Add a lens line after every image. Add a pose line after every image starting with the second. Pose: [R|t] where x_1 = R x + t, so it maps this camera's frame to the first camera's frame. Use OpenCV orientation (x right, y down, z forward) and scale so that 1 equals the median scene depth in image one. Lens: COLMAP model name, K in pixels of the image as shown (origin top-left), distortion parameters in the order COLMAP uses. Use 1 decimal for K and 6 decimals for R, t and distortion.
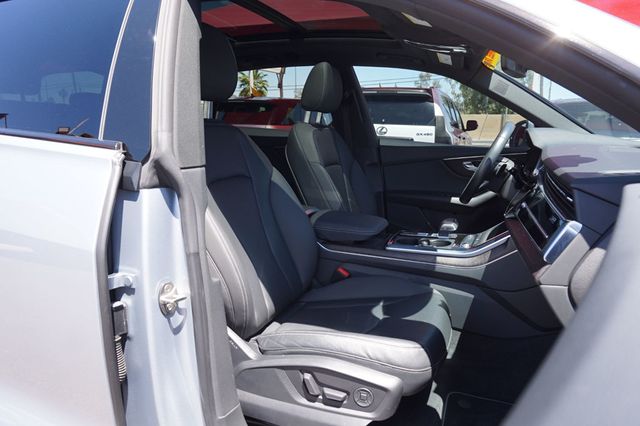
lens RADIAL K [[439.7, 0, 319.4], [0, 439.7, 195.5], [0, 0, 1]] dist [-0.051102, 0.059538]
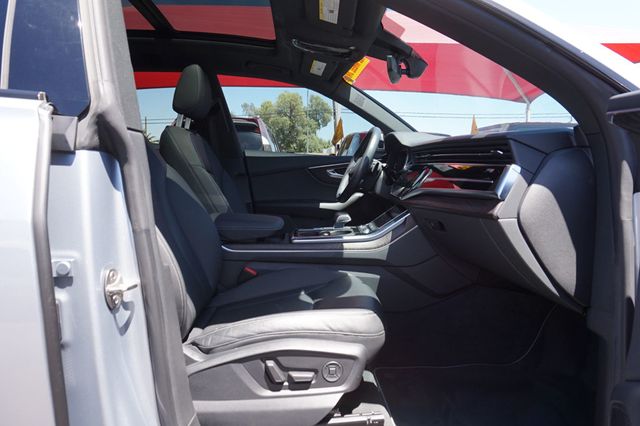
lens RADIAL K [[439.7, 0, 319.4], [0, 439.7, 195.5], [0, 0, 1]] dist [-0.051102, 0.059538]
pose [[0.904777, -0.034829, 0.424459, -0.312500], [0.074301, 0.994275, -0.076795, 0.143596], [-0.419354, 0.101020, 0.902184, 0.097980]]
